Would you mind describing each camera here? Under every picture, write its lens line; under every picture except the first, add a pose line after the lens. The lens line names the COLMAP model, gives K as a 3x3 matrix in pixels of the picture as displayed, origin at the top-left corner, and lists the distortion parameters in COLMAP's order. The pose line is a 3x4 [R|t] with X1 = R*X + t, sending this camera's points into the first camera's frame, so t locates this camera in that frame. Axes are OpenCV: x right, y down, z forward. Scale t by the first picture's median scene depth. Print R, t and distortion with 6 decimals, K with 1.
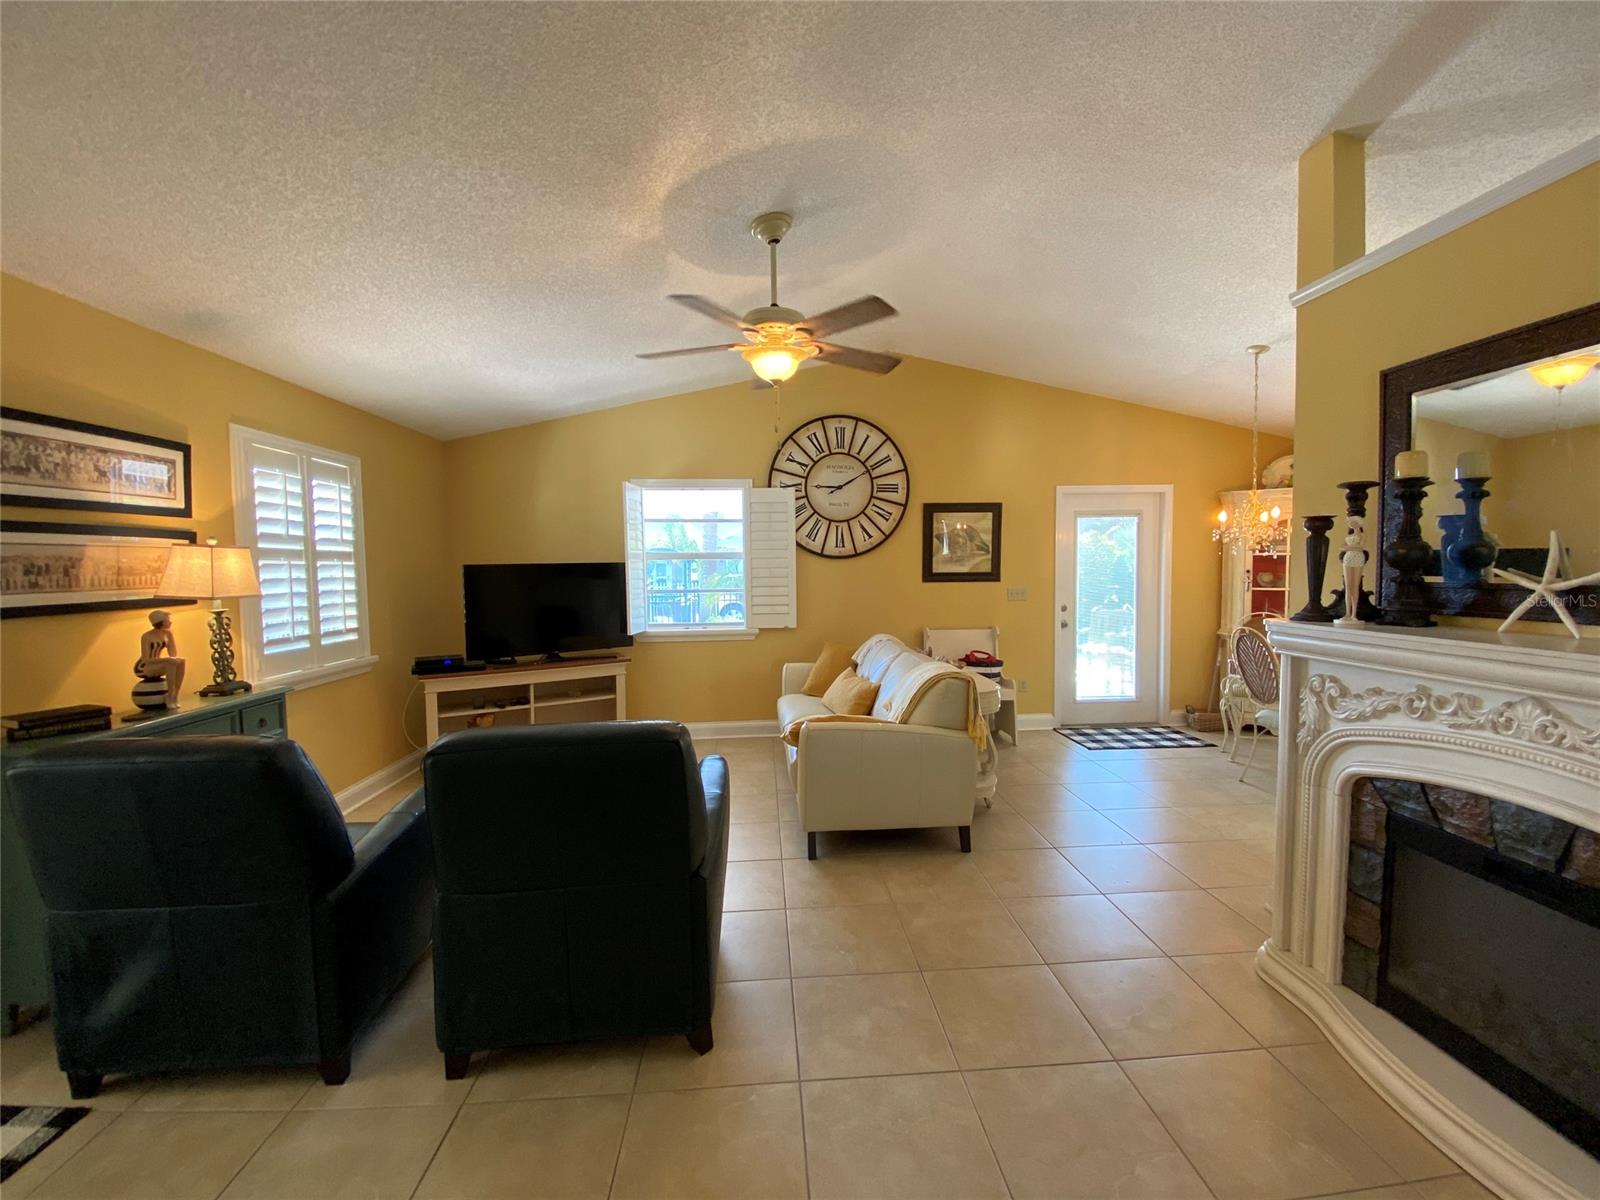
lens RADIAL K [[659.5, 0, 801.3], [0, 659.5, 599.4], [0, 0, 1]] dist [-0.009555, -0.004823]
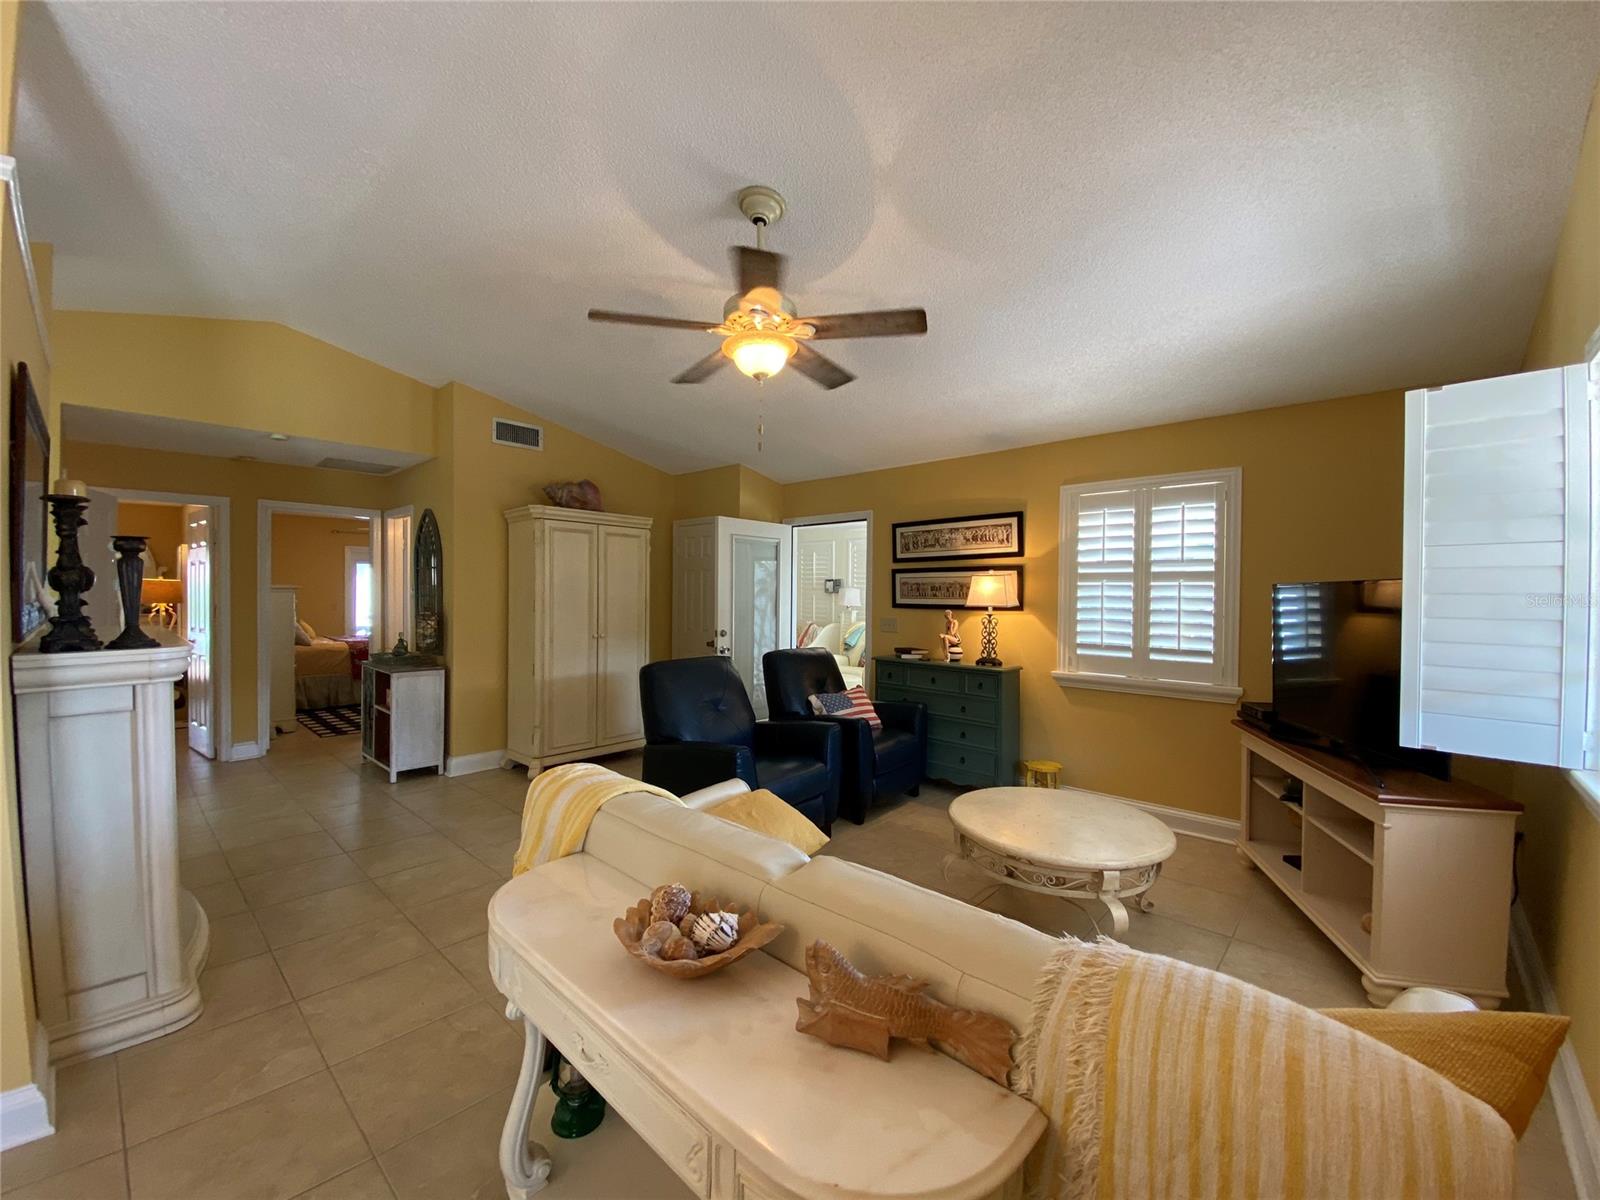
lens RADIAL K [[659.5, 0, 802.9], [0, 659.5, 603.4], [0, 0, 1]] dist [-0.009555, -0.004823]
pose [[-0.730577, 0.005345, -0.682810, 0.488950], [-0.039703, 0.997945, 0.050293, -0.061116], [0.681675, 0.063852, -0.728863, 1.584321]]
